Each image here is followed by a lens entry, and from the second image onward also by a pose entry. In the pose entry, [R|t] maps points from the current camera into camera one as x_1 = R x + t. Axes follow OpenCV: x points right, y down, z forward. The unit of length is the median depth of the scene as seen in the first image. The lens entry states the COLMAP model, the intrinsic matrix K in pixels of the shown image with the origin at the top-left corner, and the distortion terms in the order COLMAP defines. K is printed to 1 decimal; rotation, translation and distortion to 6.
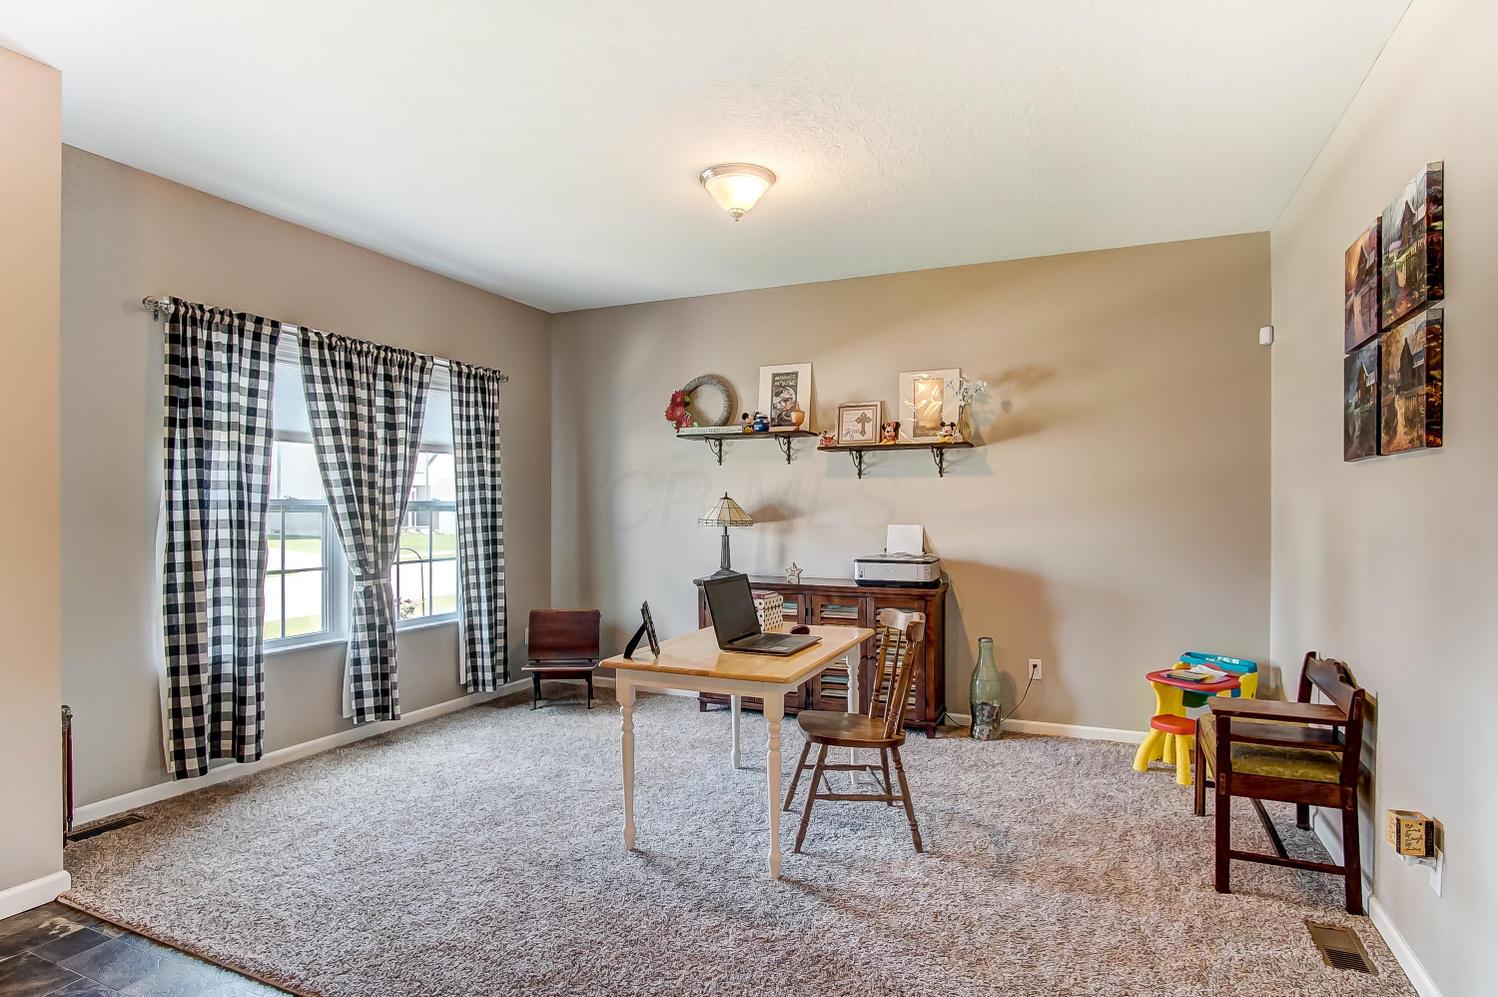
lens RADIAL K [[814.0, 0, 750.6], [0, 814.0, 515.8], [0, 0, 1]] dist [-0.041473, 0.017608]
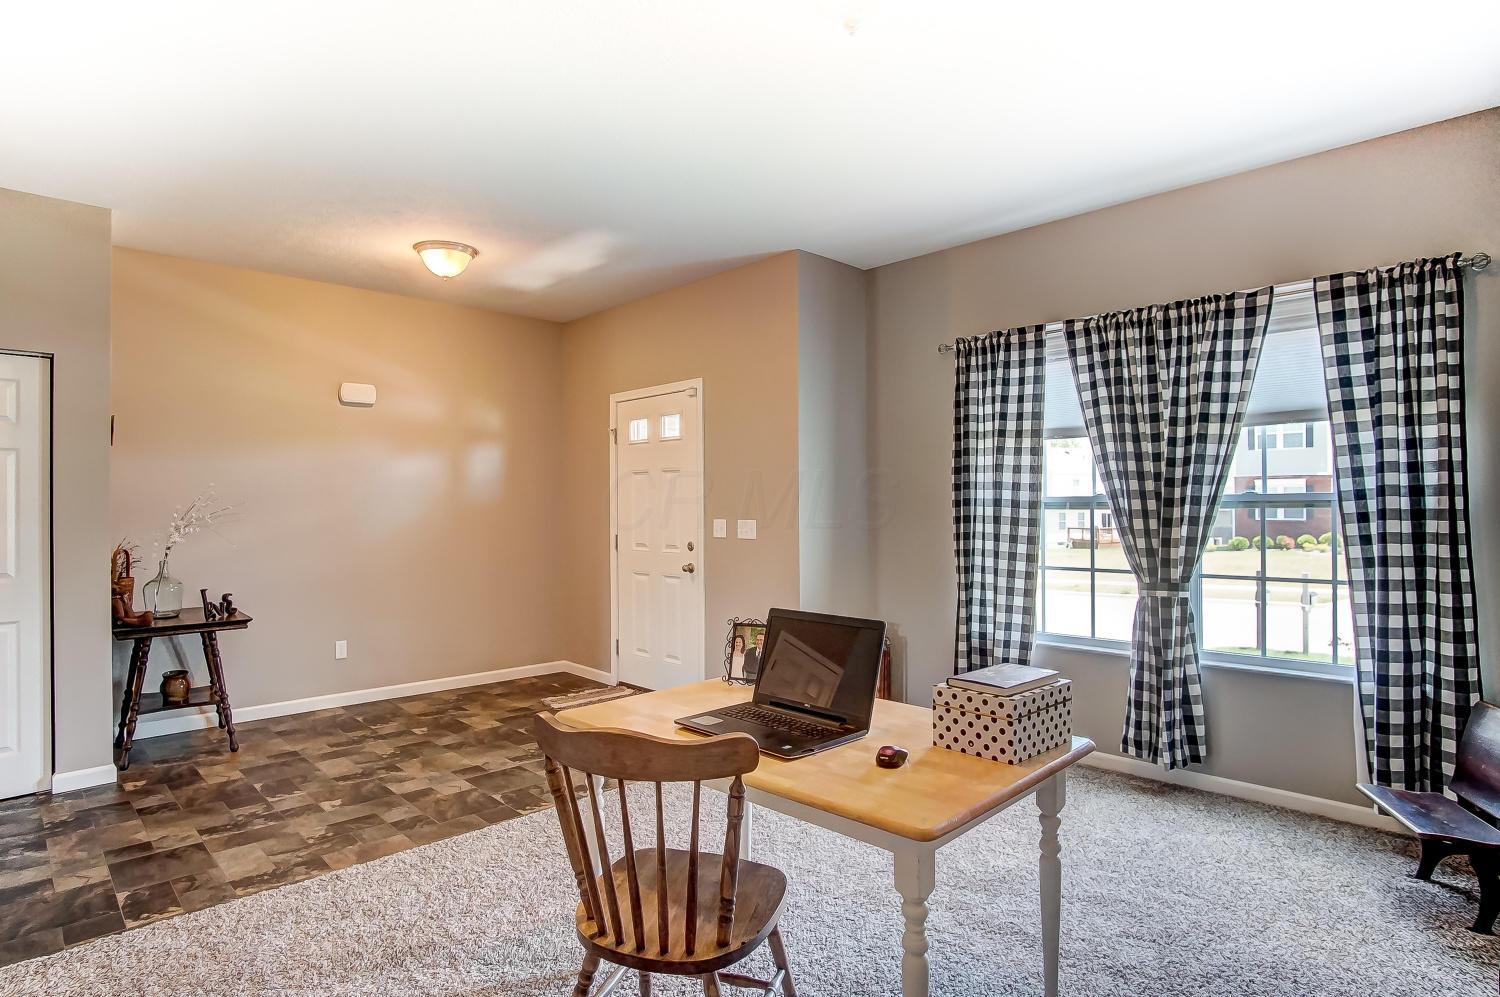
lens RADIAL K [[832.9, 0, 750.0], [0, 832.9, 498.5], [0, 0, 1]] dist [-0.001310, -0.000397]
pose [[-0.381570, -0.003908, -0.924332, 0.552579], [-0.000263, 0.999991, -0.004120, -0.013781], [0.924340, -0.001328, -0.381568, 1.077681]]
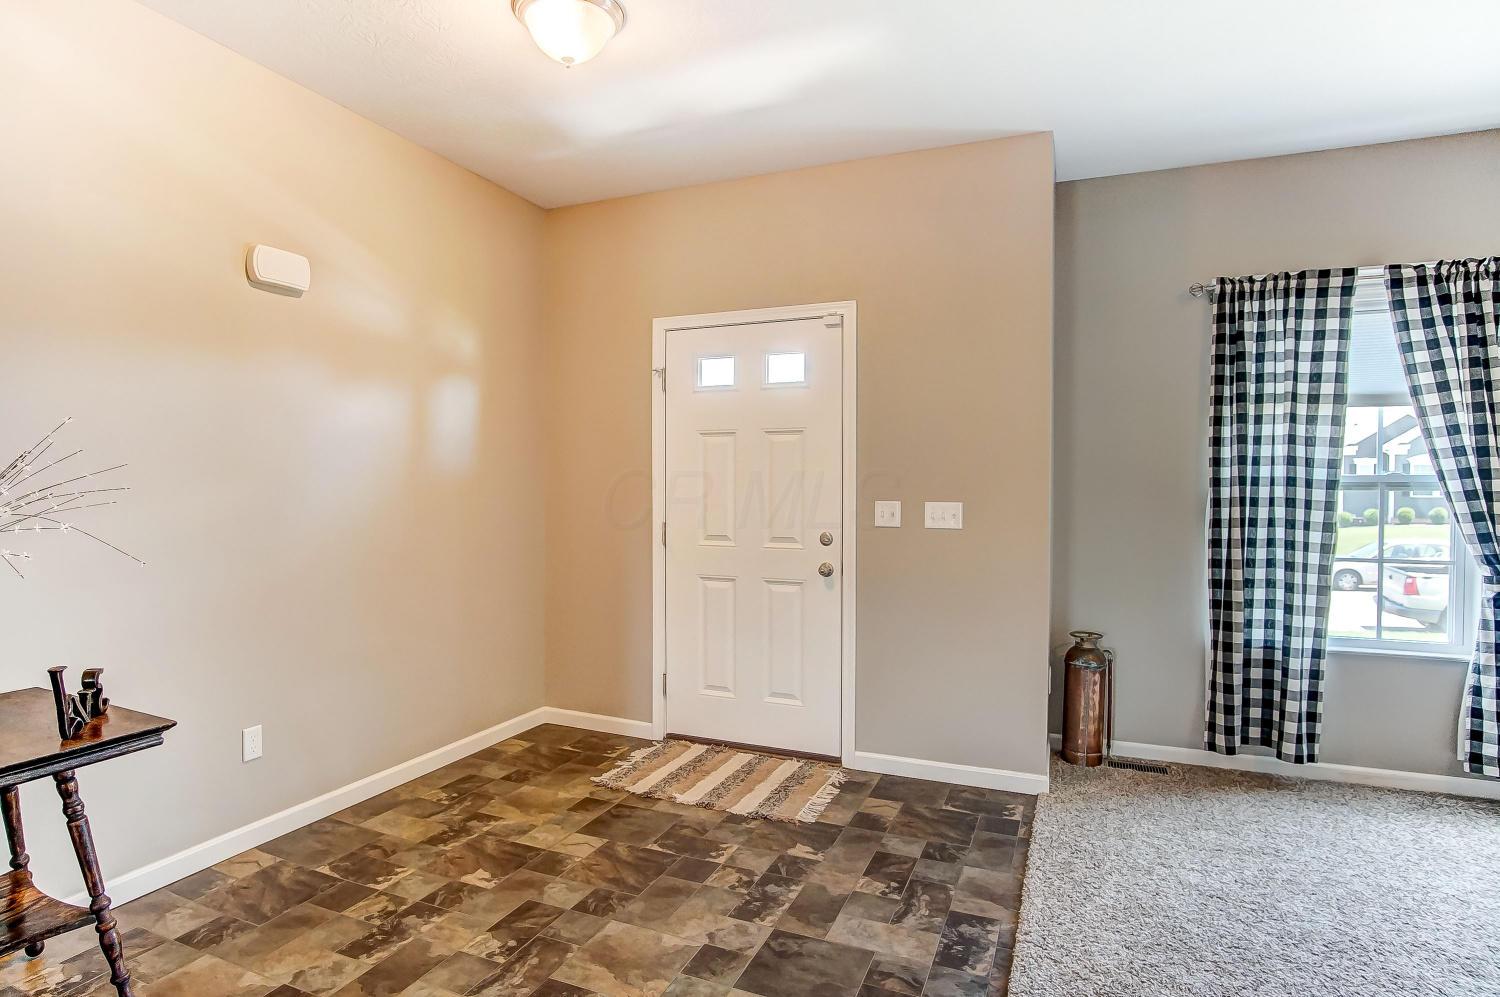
lens RADIAL K [[807.8, 0, 750.0], [0, 807.8, 498.5], [0, 0, 1]] dist [-0.015700, 0.002733]
pose [[0.029580, 0.018429, -0.999392, 0.256198], [-0.010862, 0.999777, 0.018115, -0.003996], [0.999503, 0.010319, 0.029774, 0.337483]]
